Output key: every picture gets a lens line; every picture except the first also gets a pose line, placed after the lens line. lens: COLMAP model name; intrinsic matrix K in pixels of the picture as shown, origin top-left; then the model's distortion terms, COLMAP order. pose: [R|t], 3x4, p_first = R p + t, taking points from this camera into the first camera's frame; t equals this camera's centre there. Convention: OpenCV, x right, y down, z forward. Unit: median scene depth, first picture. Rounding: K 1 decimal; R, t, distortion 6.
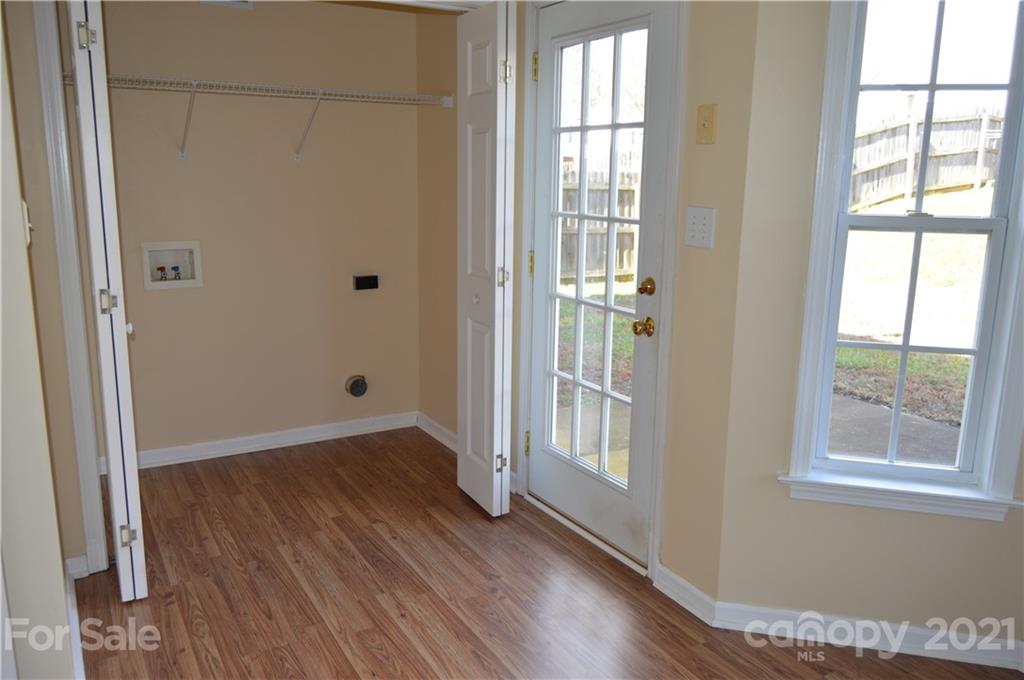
lens RADIAL K [[815.7, 0, 512.0], [0, 815.7, 340.0], [0, 0, 1]] dist [-0.001827, 0.003178]
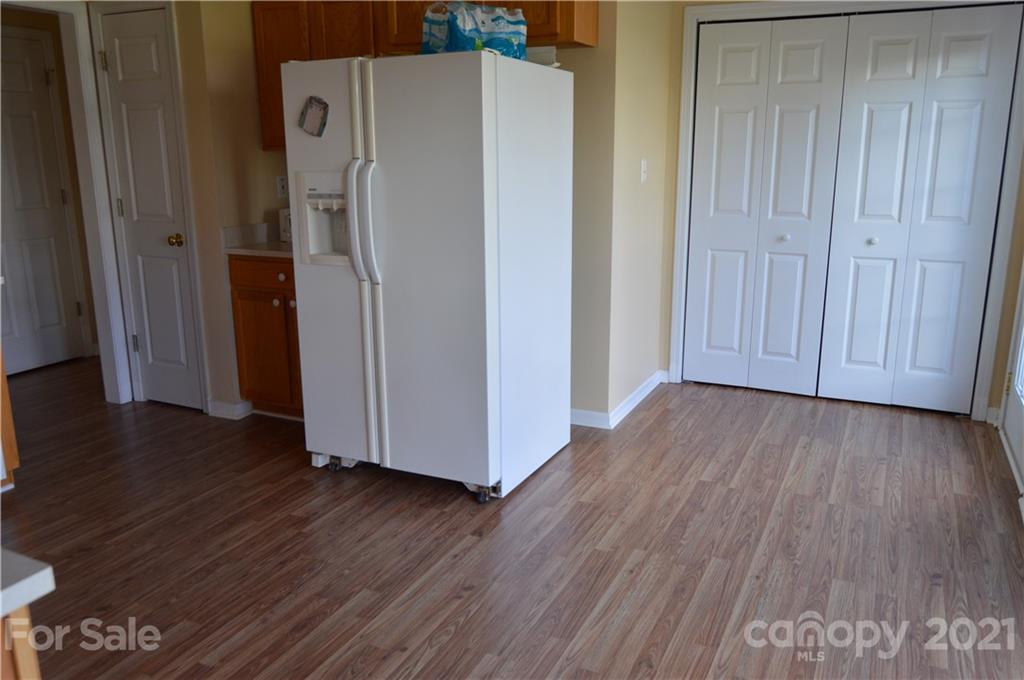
lens RADIAL K [[815.7, 0, 512.0], [0, 815.7, 340.0], [0, 0, 1]] dist [-0.001827, 0.003178]
pose [[0.560573, 0.177513, -0.808855, 0.667744], [-0.156842, 0.981835, 0.106777, 0.068614], [0.813116, 0.067006, 0.578232, -0.265462]]
